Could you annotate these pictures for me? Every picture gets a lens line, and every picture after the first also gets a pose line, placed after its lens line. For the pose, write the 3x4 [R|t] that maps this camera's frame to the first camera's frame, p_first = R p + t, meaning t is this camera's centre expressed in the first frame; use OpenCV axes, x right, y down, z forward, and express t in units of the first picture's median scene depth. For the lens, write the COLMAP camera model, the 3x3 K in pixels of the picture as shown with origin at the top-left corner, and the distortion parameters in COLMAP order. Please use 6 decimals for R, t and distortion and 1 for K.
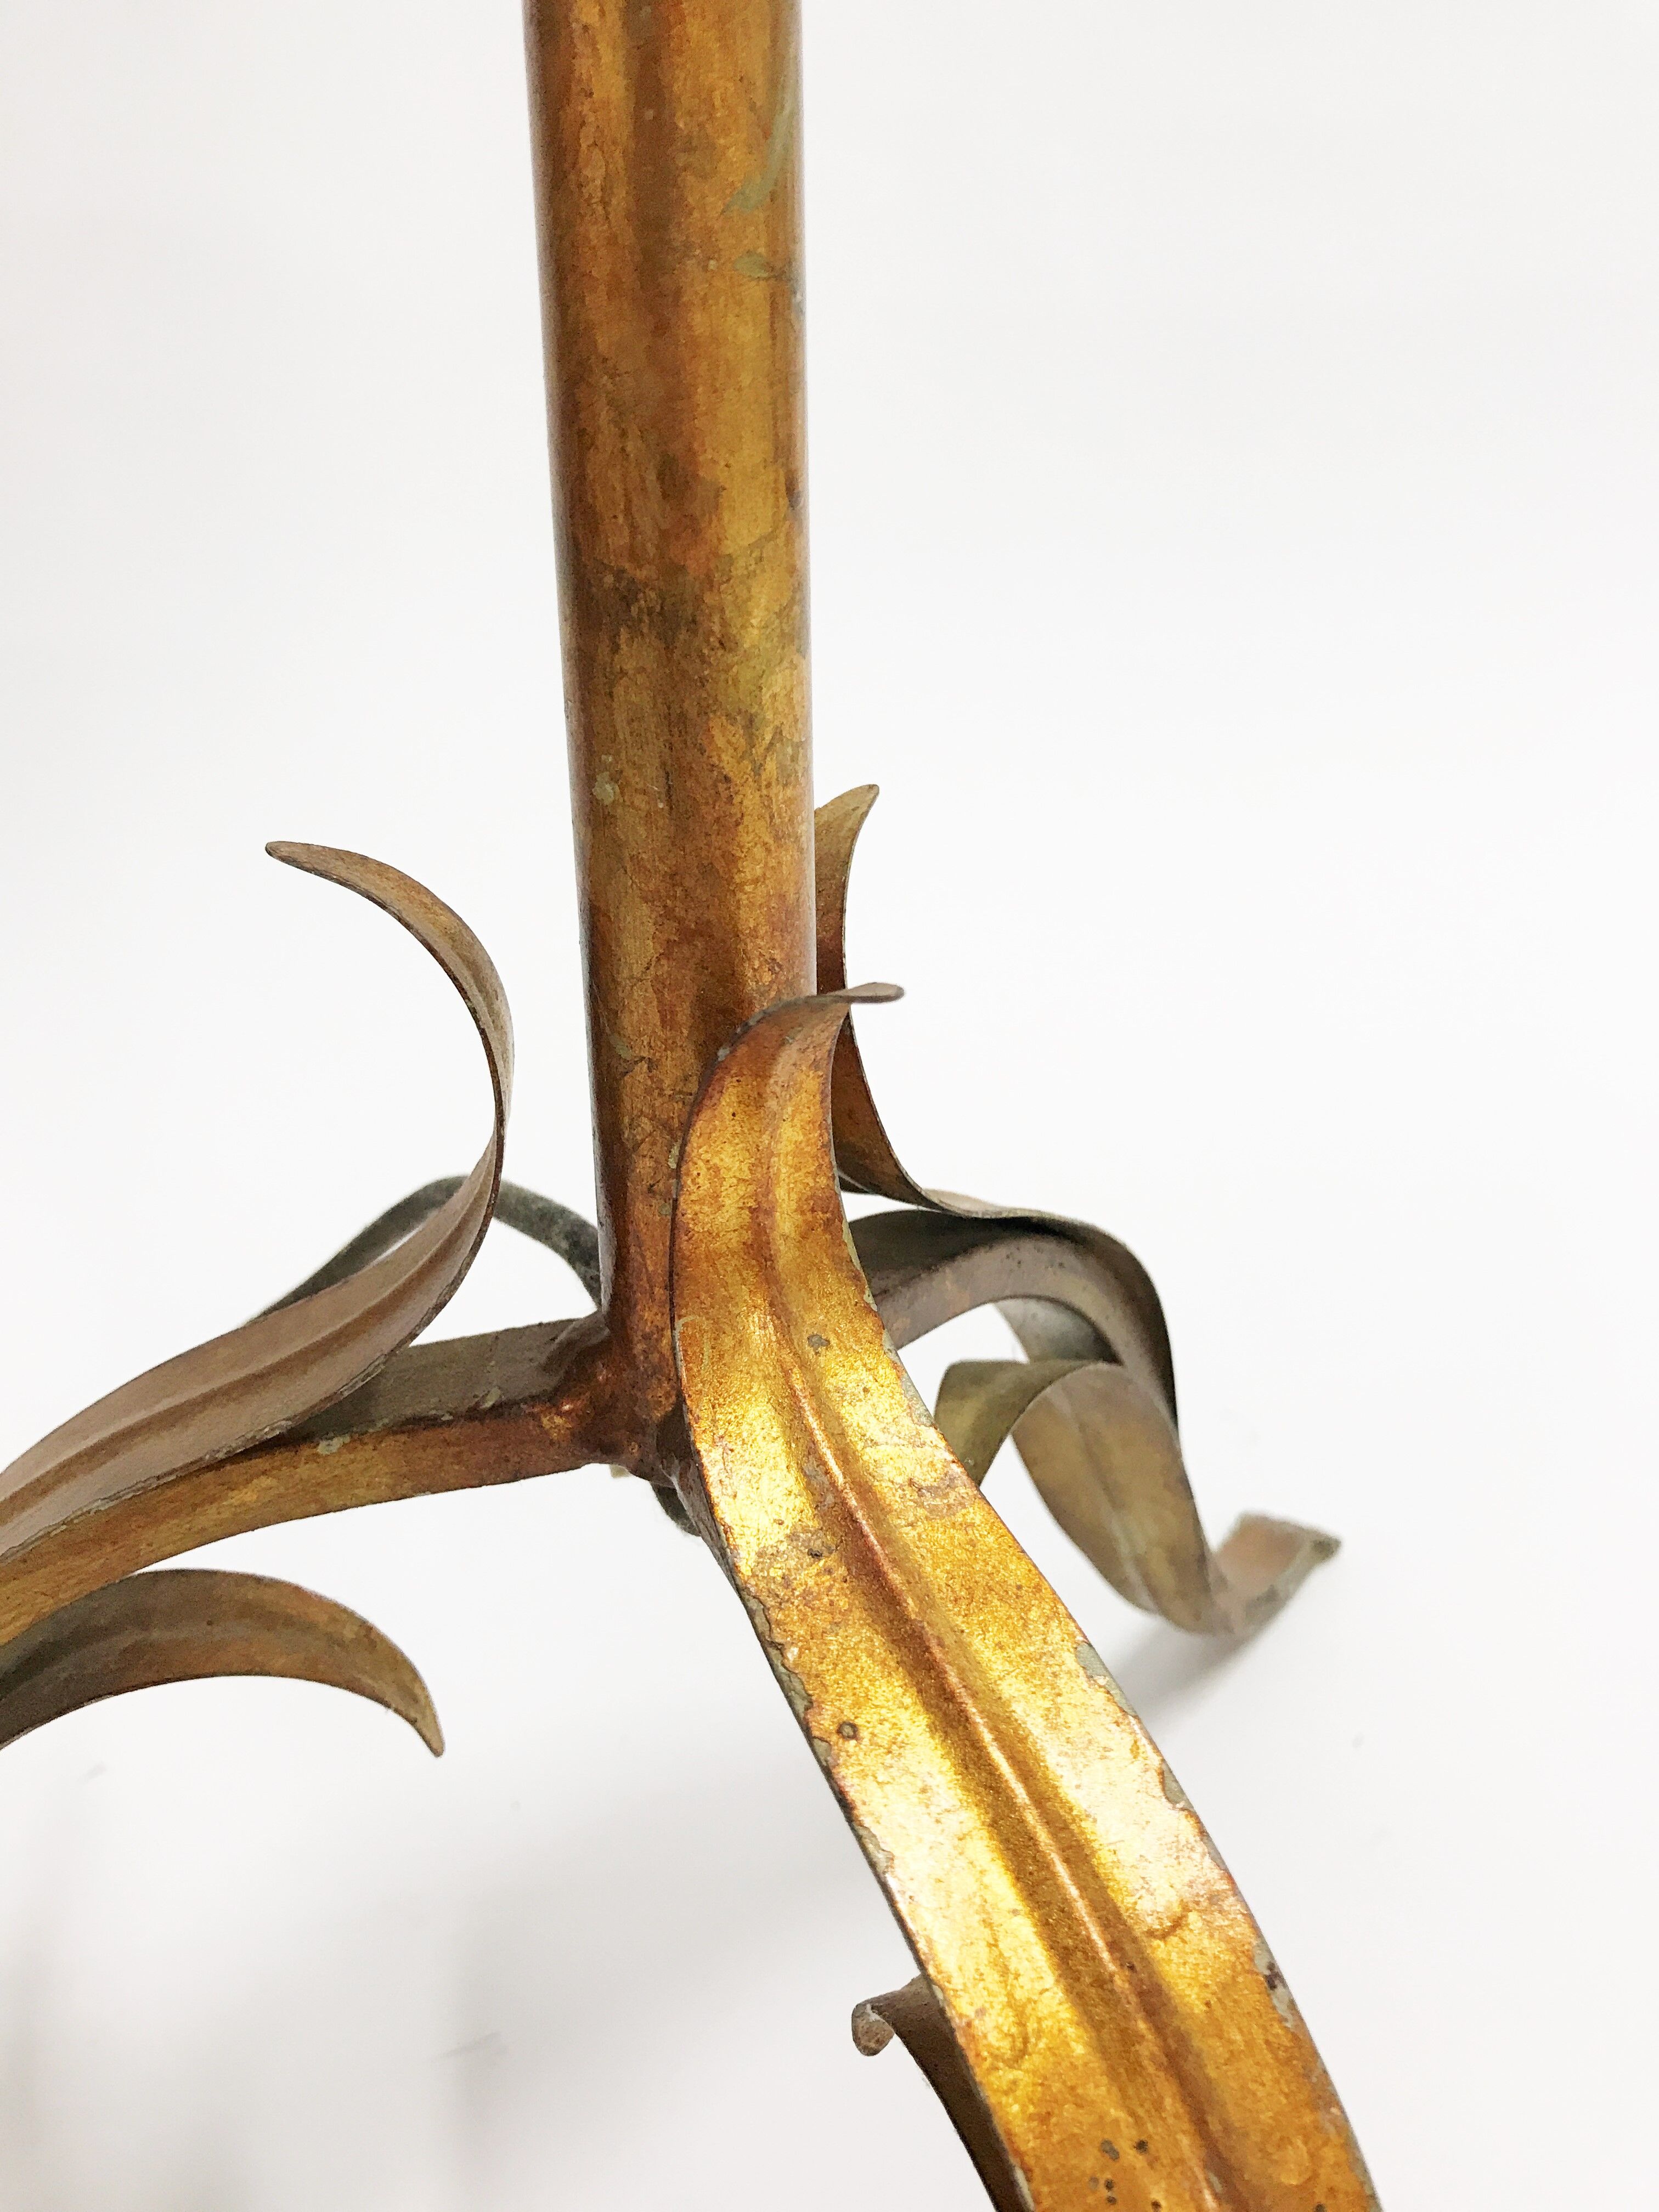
lens RADIAL K [[1827.4, 0, 832.9], [0, 1827.4, 1108.7], [0, 0, 1]] dist [0.043042, -0.044596]
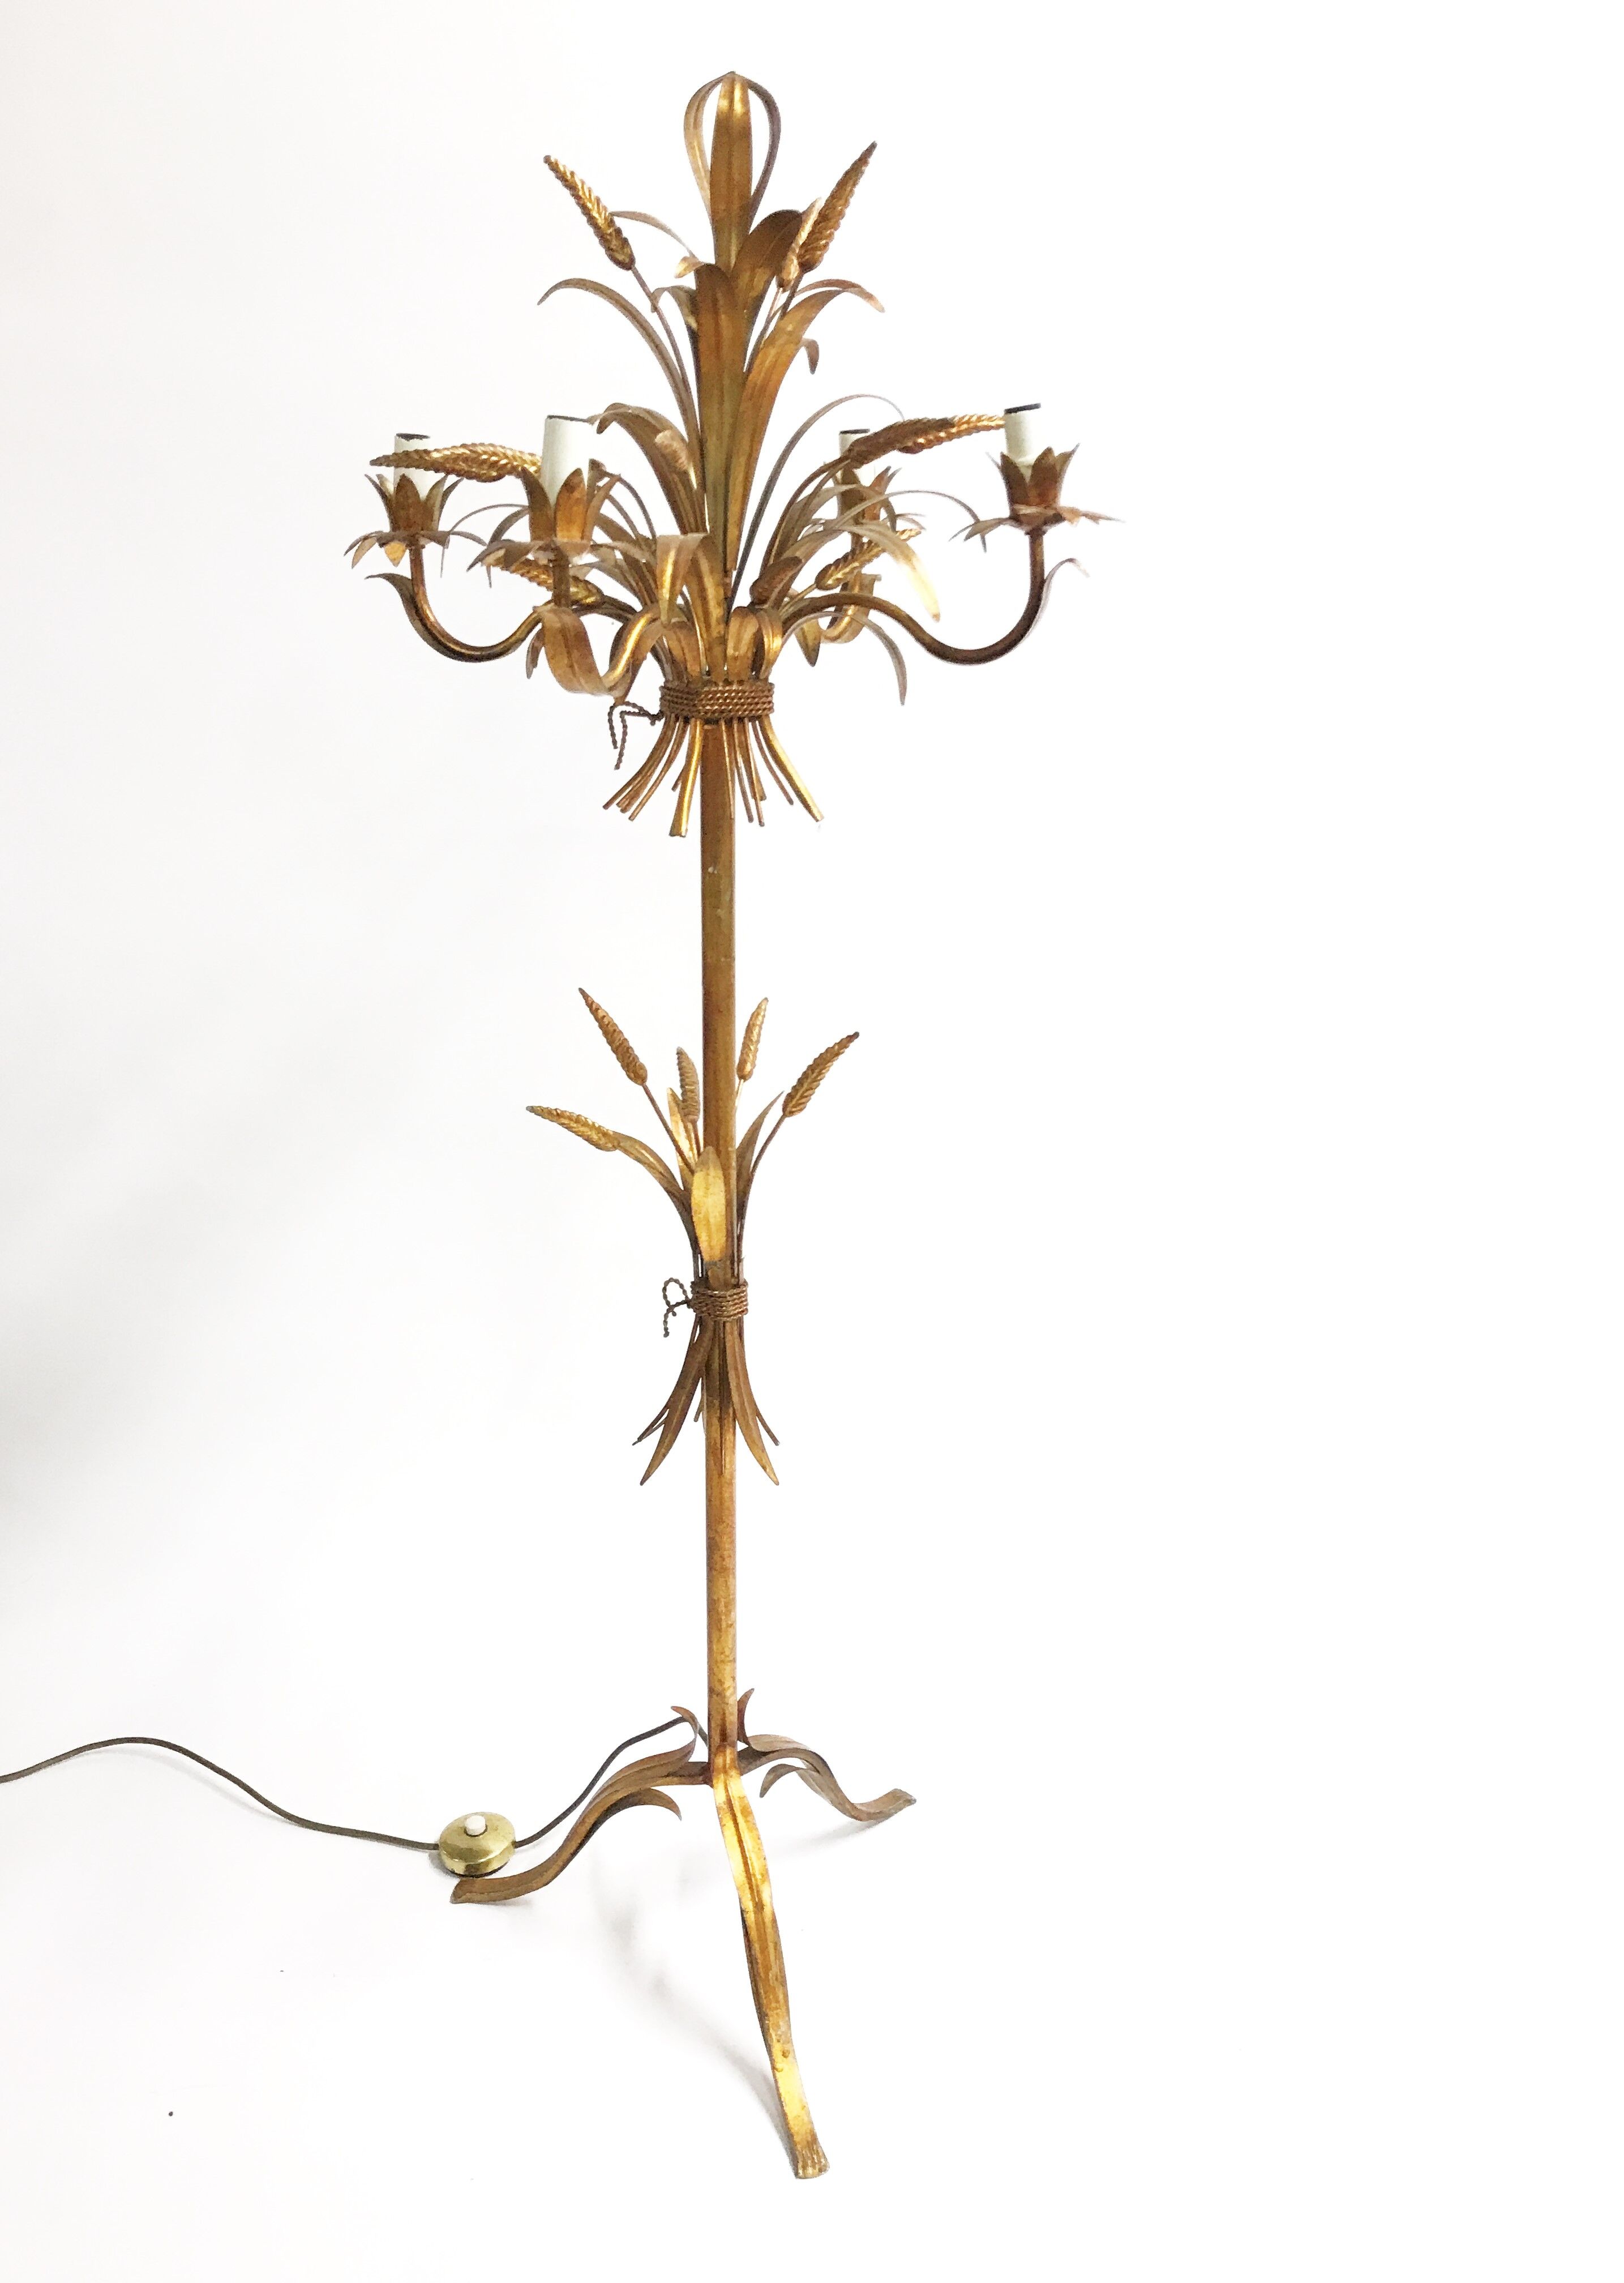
lens RADIAL K [[1883.2, 0, 786.7], [0, 1883.2, 1125.8], [0, 0, 1]] dist [0.040249, -0.035952]
pose [[0.980519, 0.075976, -0.181136, 1.361088], [-0.083100, 0.996025, -0.032060, -2.214626], [0.177980, 0.046488, 0.982935, -6.516057]]
